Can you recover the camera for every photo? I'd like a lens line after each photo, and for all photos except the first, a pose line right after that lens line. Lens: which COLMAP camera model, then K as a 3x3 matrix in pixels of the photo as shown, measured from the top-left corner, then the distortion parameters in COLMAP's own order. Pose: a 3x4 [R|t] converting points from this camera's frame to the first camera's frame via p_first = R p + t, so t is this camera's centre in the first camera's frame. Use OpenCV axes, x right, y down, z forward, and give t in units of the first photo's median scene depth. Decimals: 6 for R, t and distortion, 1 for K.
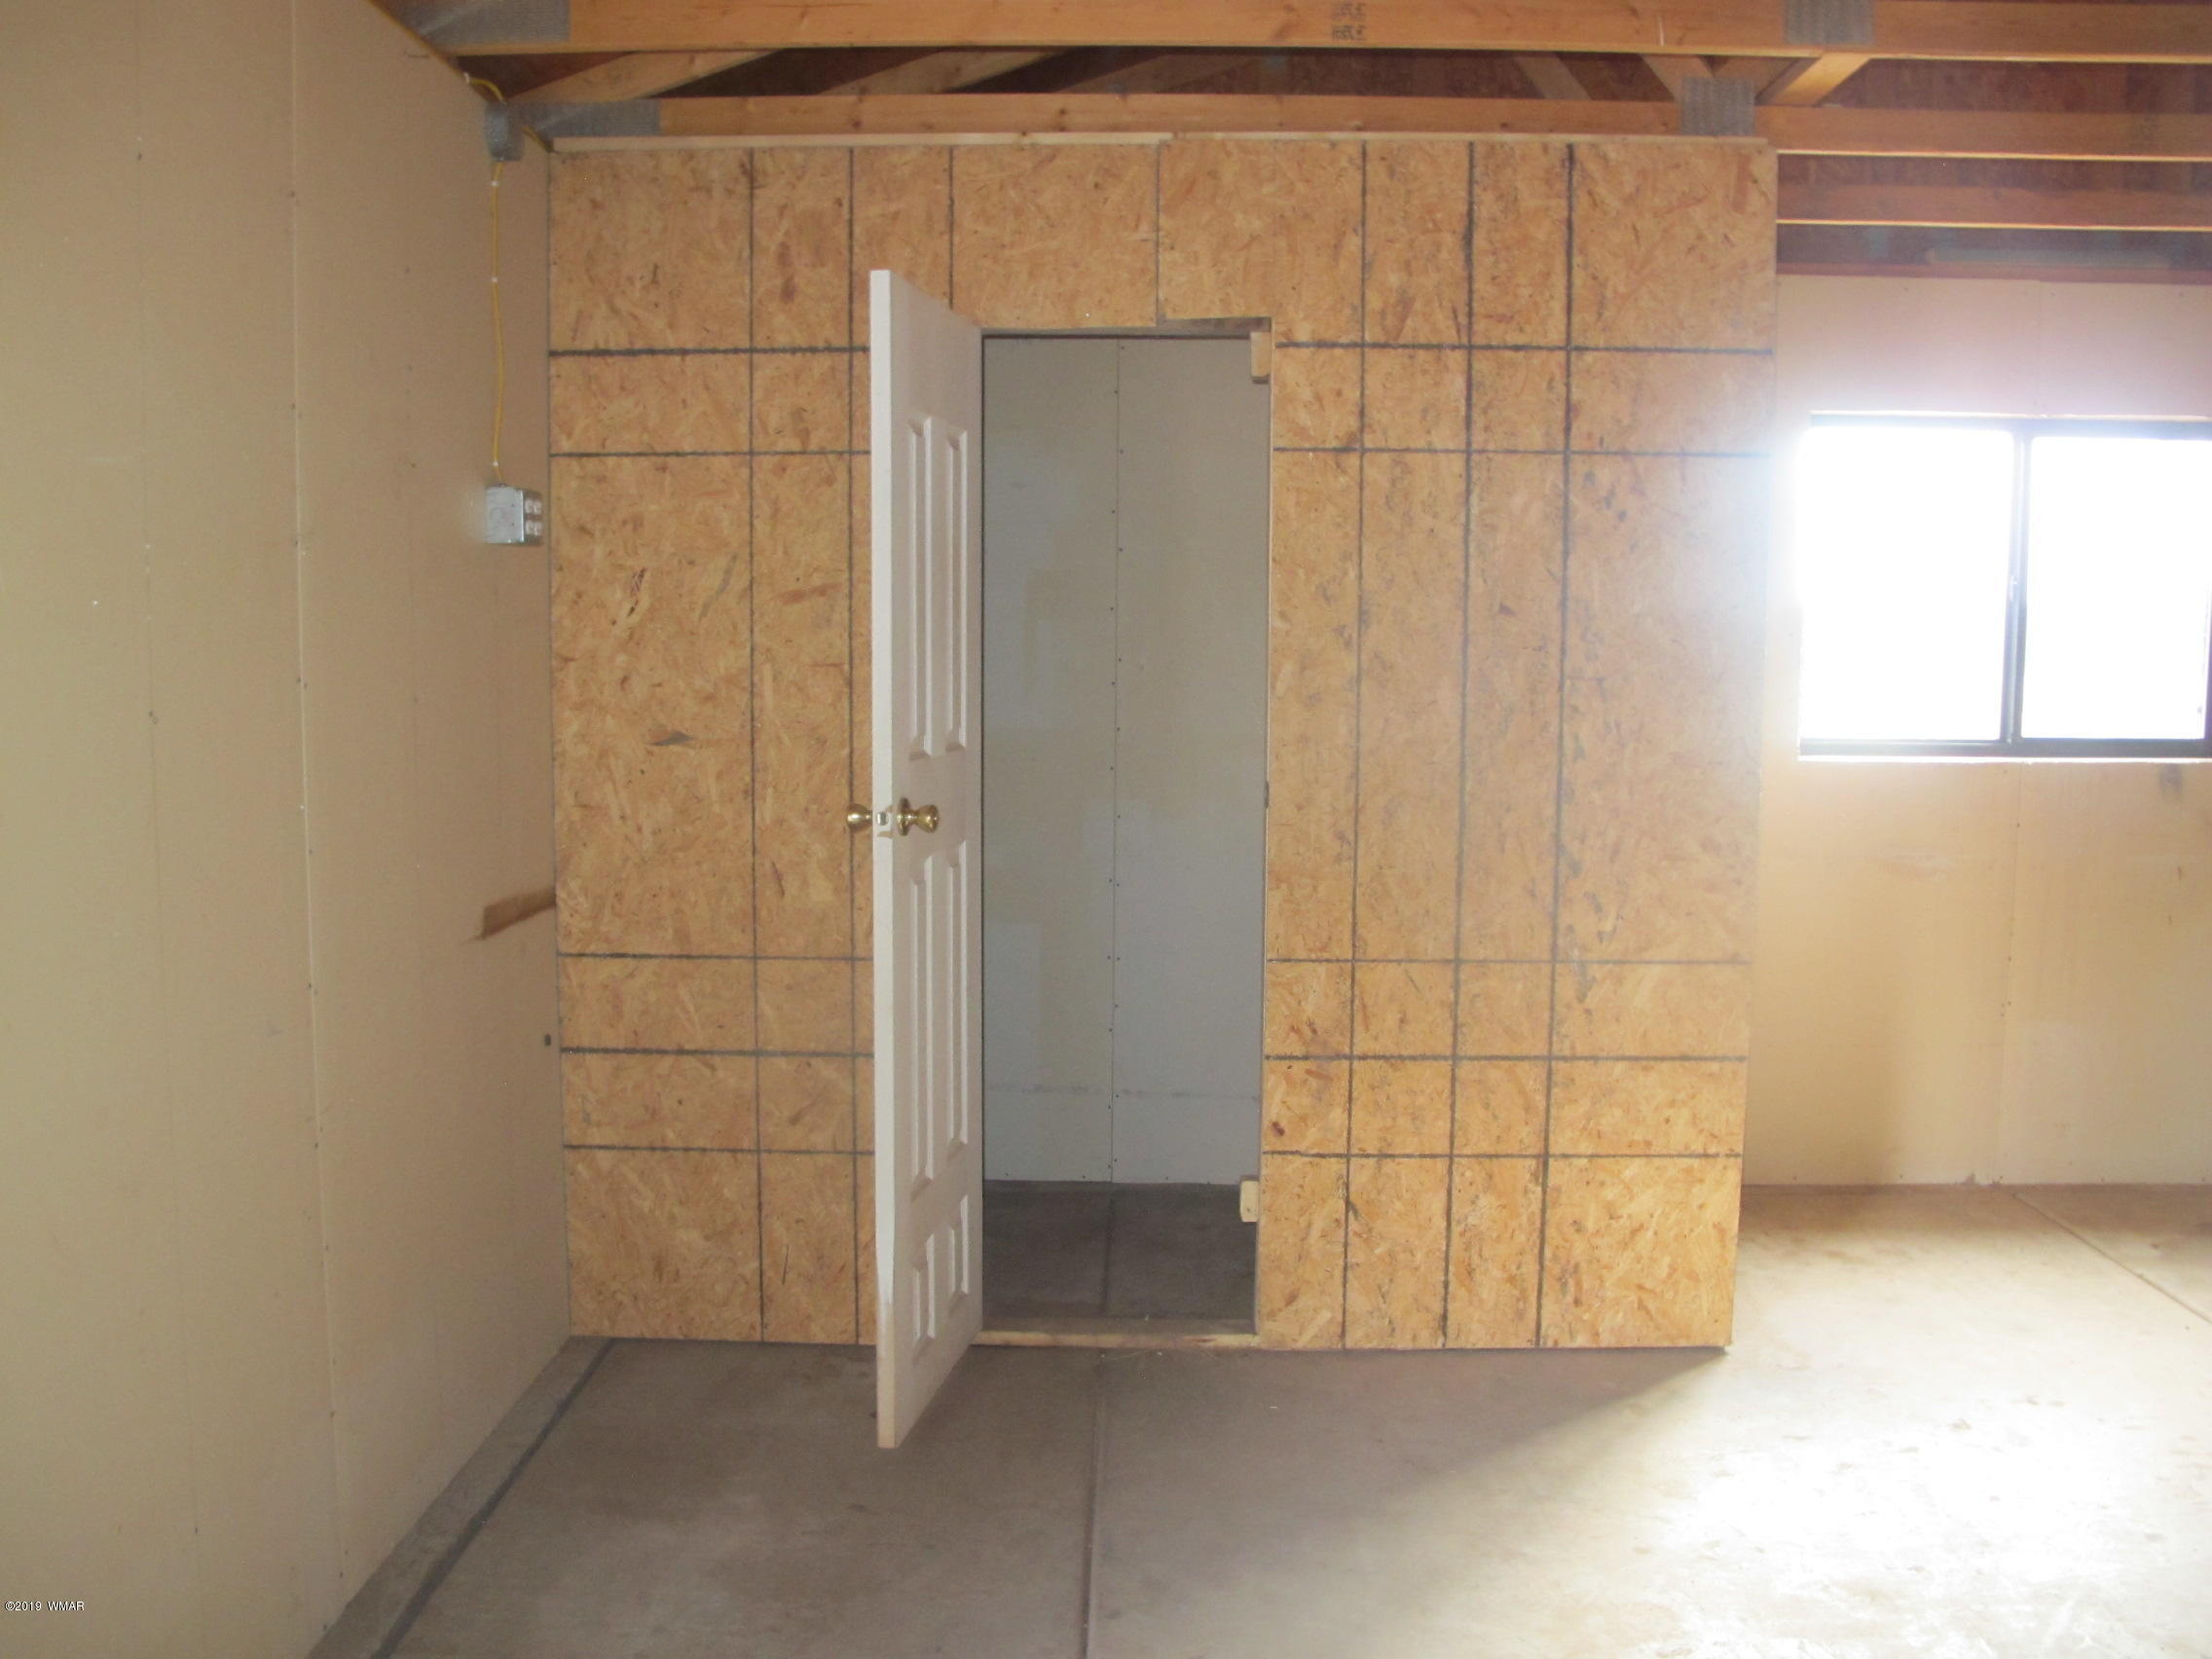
lens RADIAL K [[1835.0, 0, 1104.7], [0, 1835.0, 816.6], [0, 0, 1]] dist [-0.140278, 0.096657]
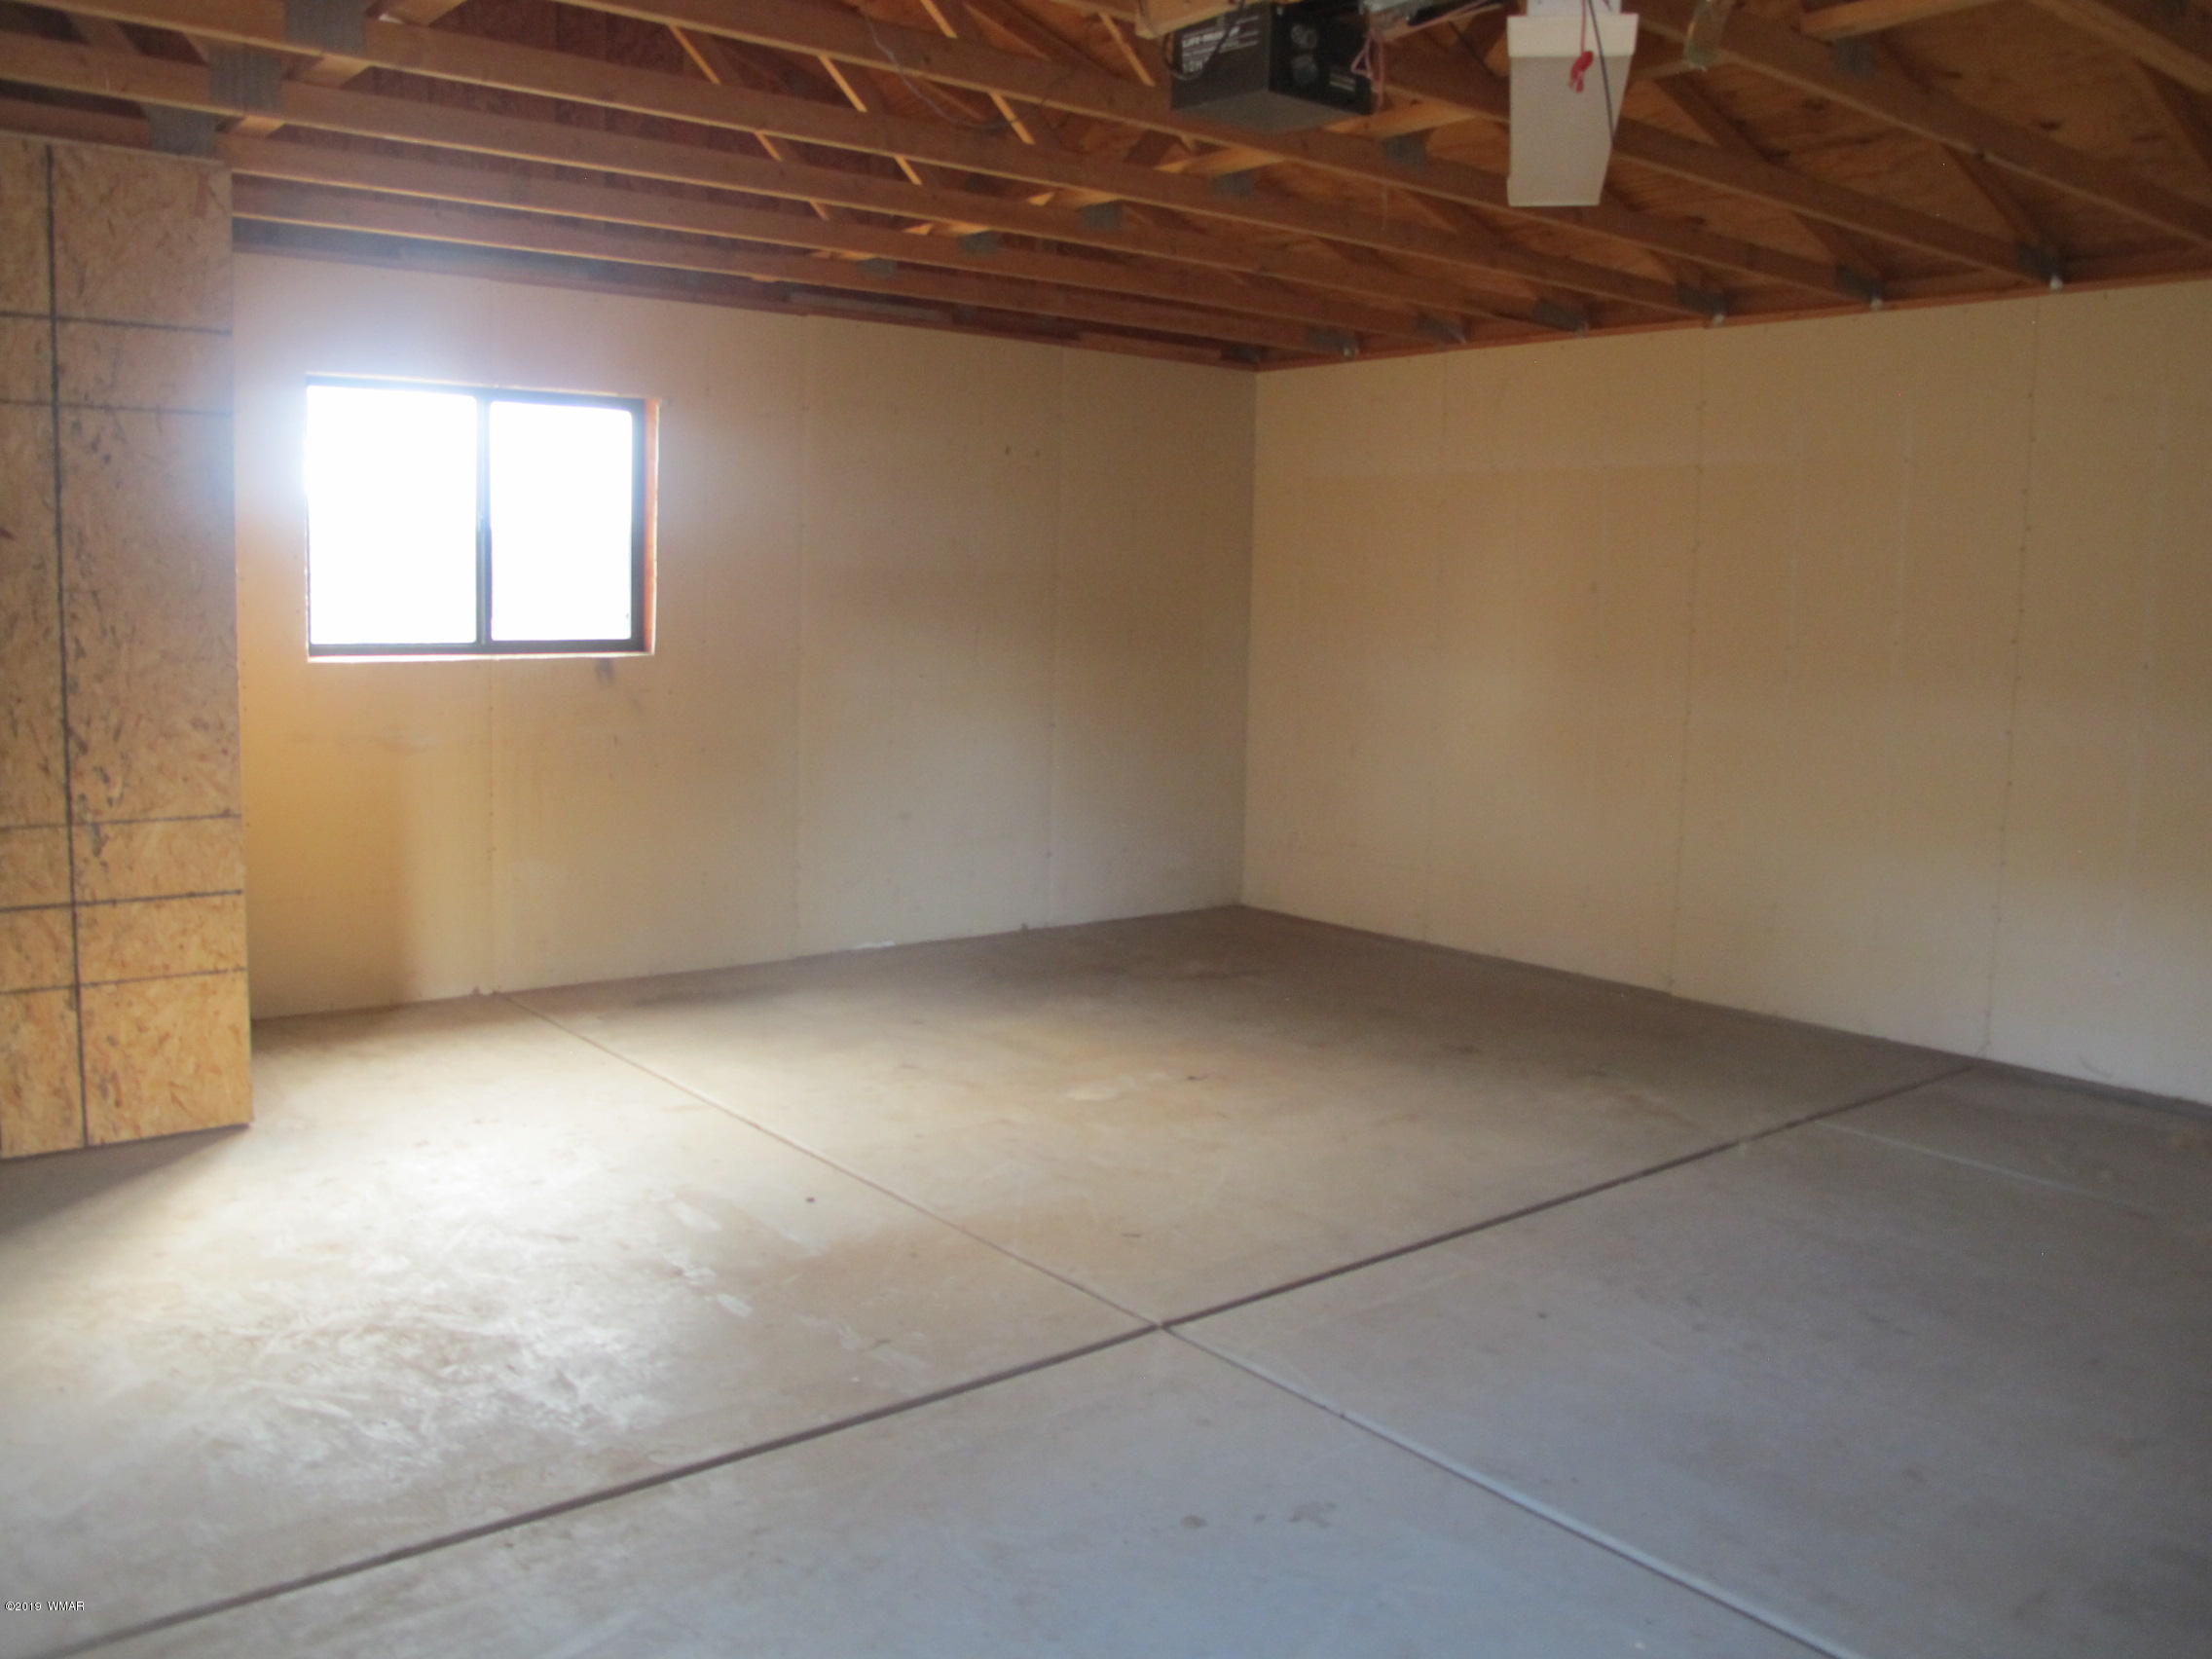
lens RADIAL K [[1835.0, 0, 1104.7], [0, 1835.0, 816.6], [0, 0, 1]] dist [-0.140278, 0.096657]
pose [[0.760266, -0.065941, 0.646256, 0.009193], [0.039904, 0.997697, 0.054857, 0.037036], [-0.648385, -0.015918, 0.761146, -0.349392]]
